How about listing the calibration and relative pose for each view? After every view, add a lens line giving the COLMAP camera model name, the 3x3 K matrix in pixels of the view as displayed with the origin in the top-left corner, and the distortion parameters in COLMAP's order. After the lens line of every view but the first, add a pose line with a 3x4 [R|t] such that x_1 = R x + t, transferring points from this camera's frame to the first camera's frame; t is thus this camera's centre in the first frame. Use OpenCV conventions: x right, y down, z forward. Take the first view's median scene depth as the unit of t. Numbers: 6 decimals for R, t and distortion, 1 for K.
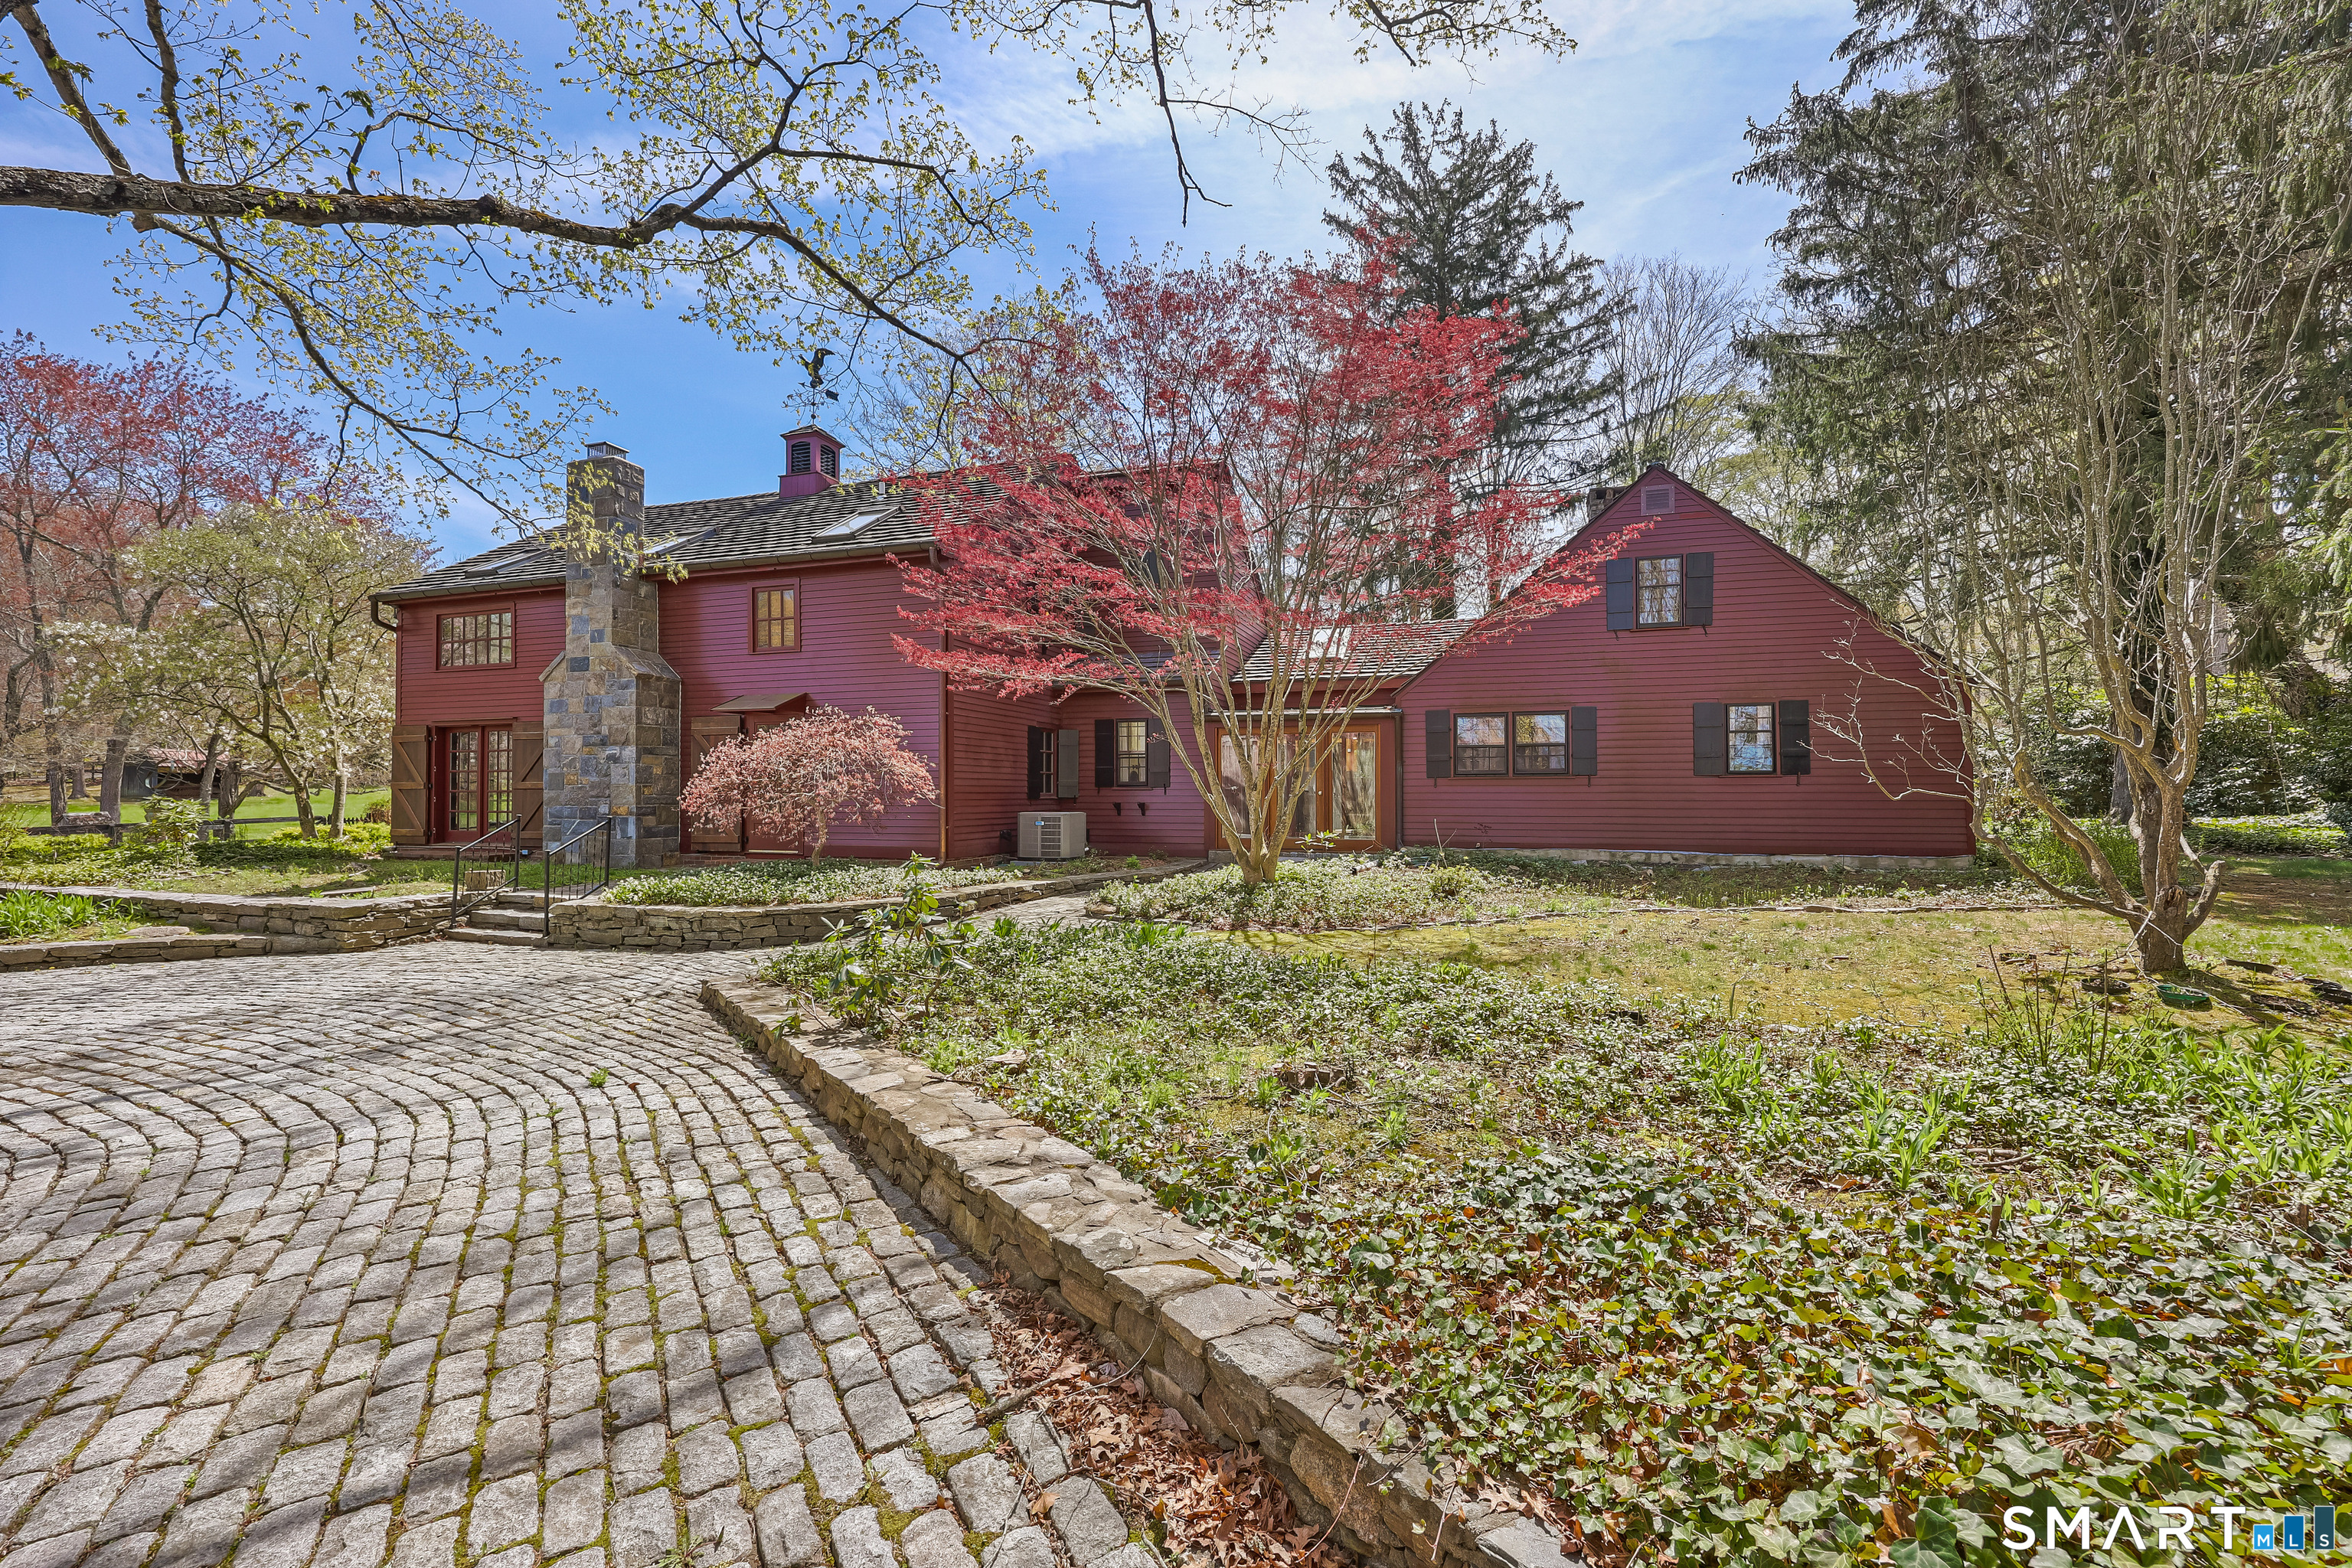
lens RADIAL K [[924.7, 0, 1176.0], [0, 924.7, 784.0], [0, 0, 1]] dist [-0.002856, -0.000280]
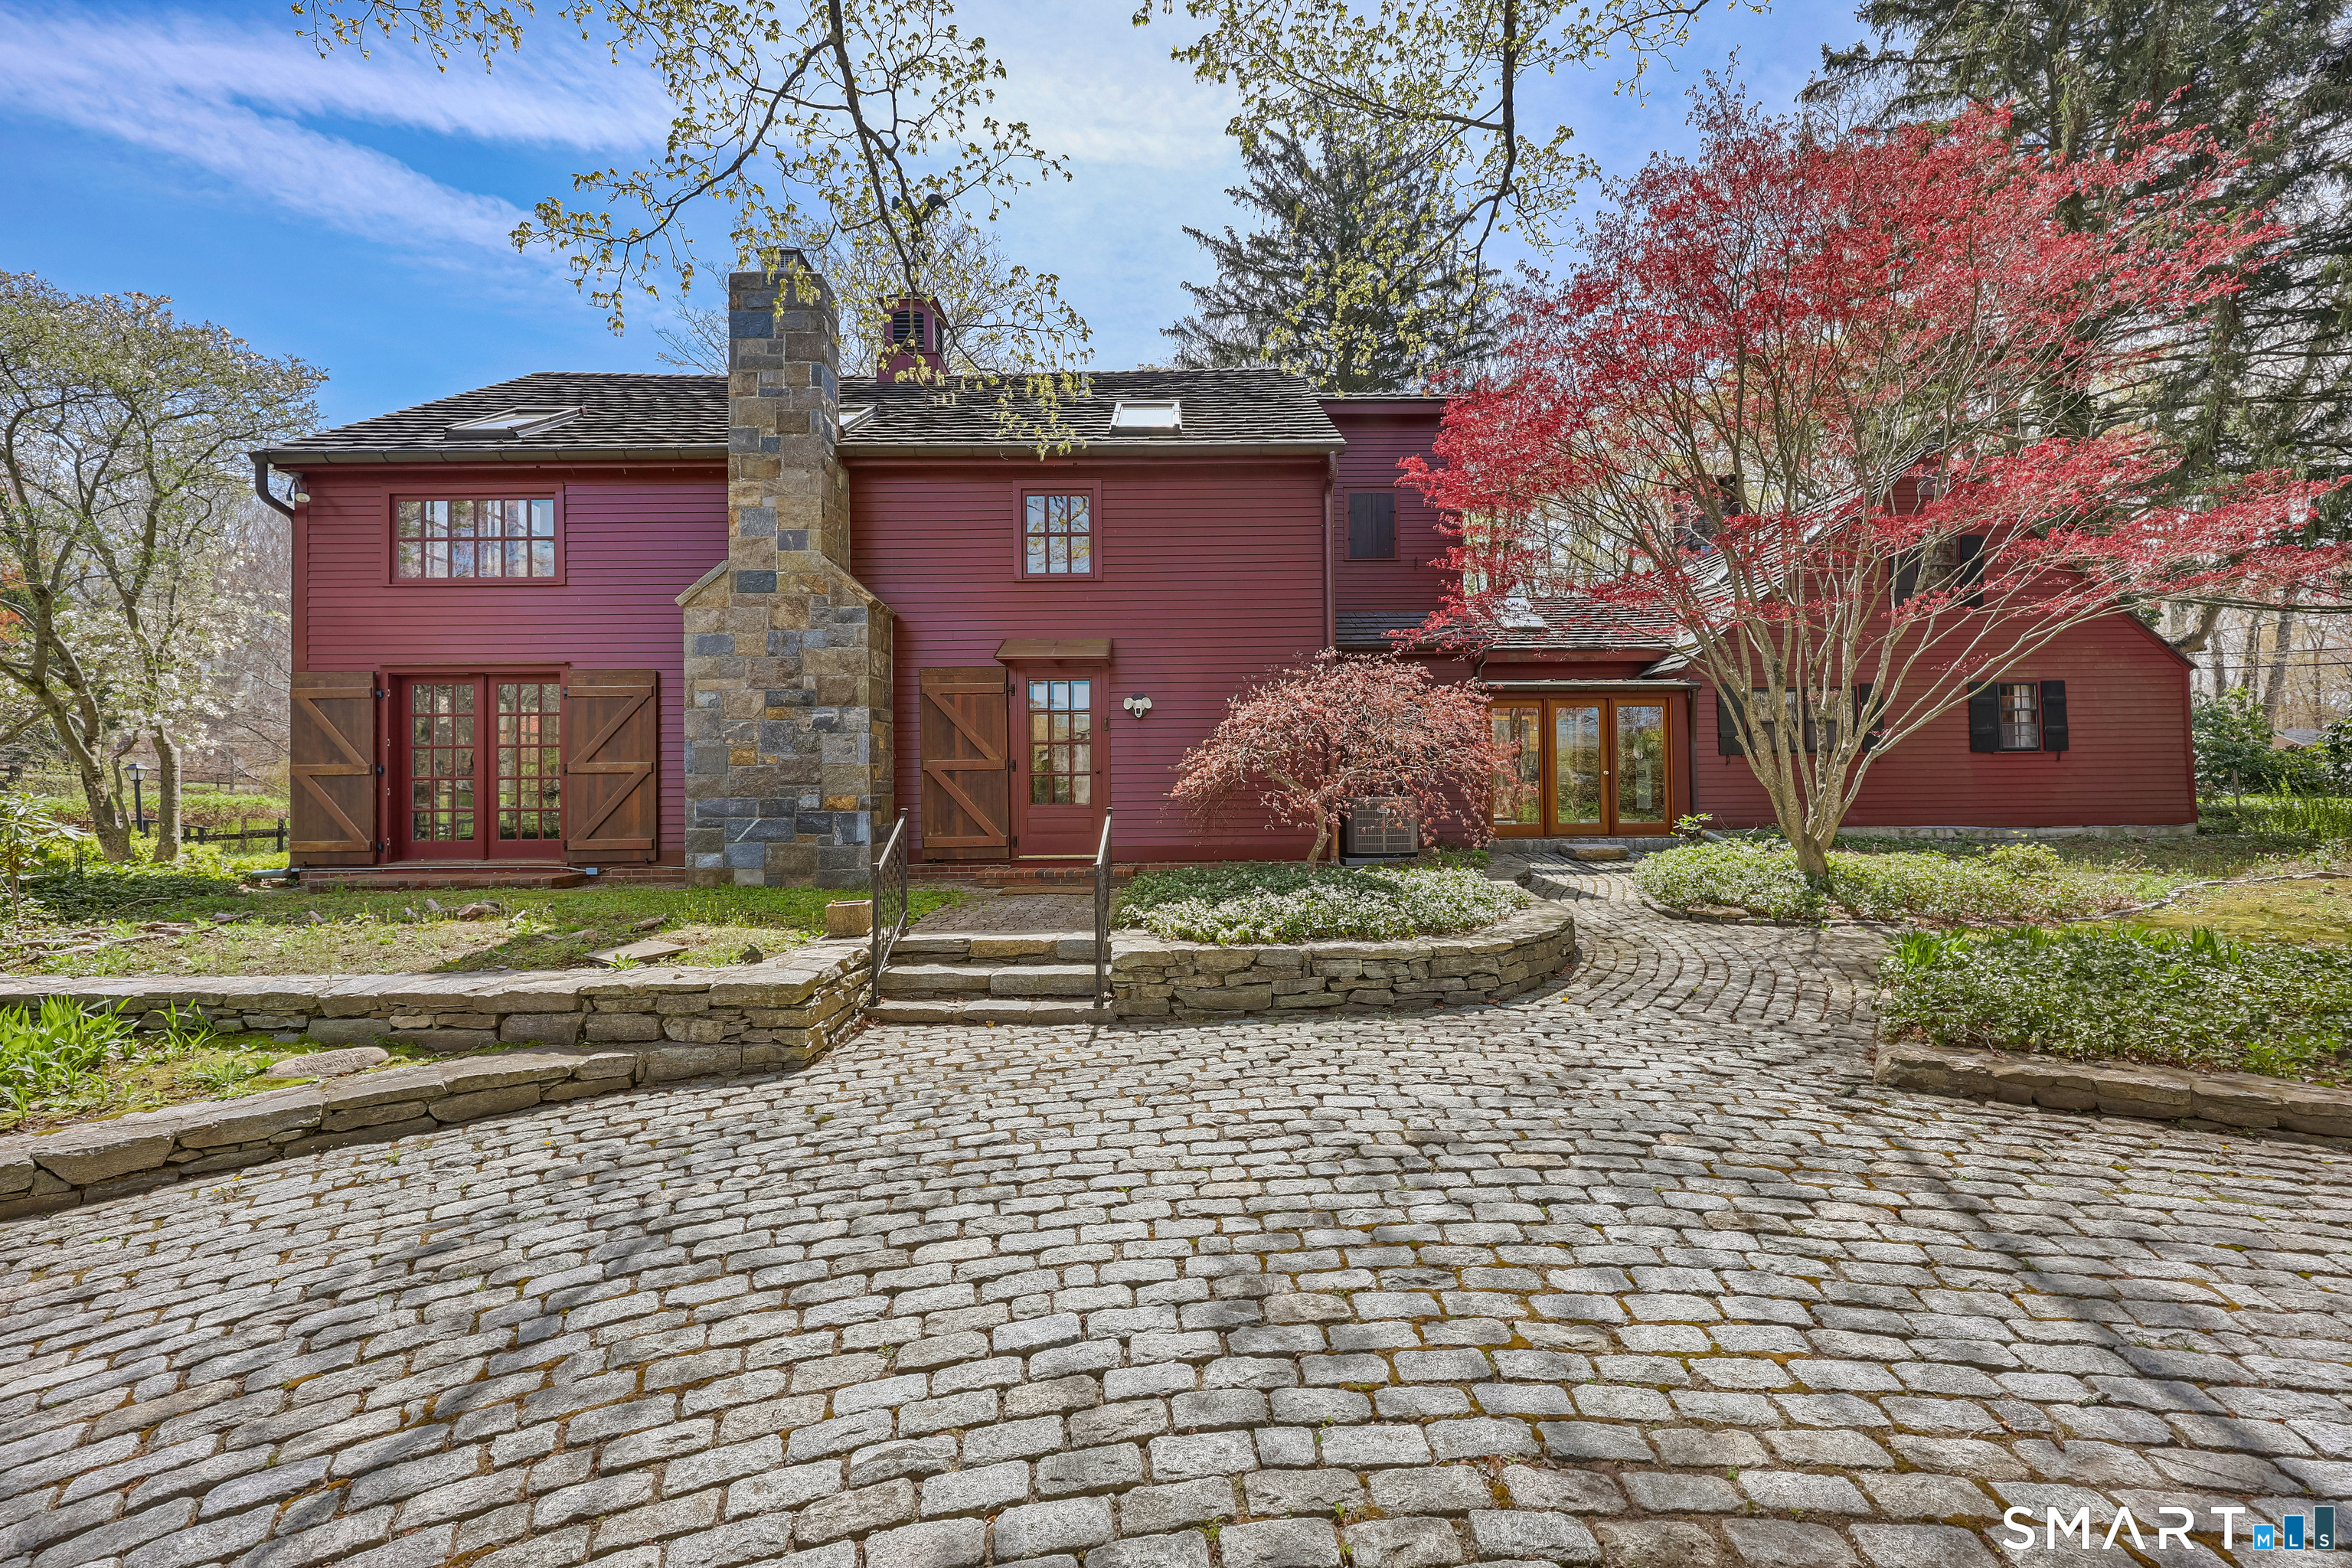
lens RADIAL K [[924.7, 0, 1176.0], [0, 924.7, 784.0], [0, 0, 1]] dist [-0.002856, -0.000280]
pose [[0.950139, -0.008578, 0.311708, -0.575489], [0.005460, 0.999926, 0.010874, 0.008973], [-0.311778, -0.008629, 0.950116, 0.283685]]
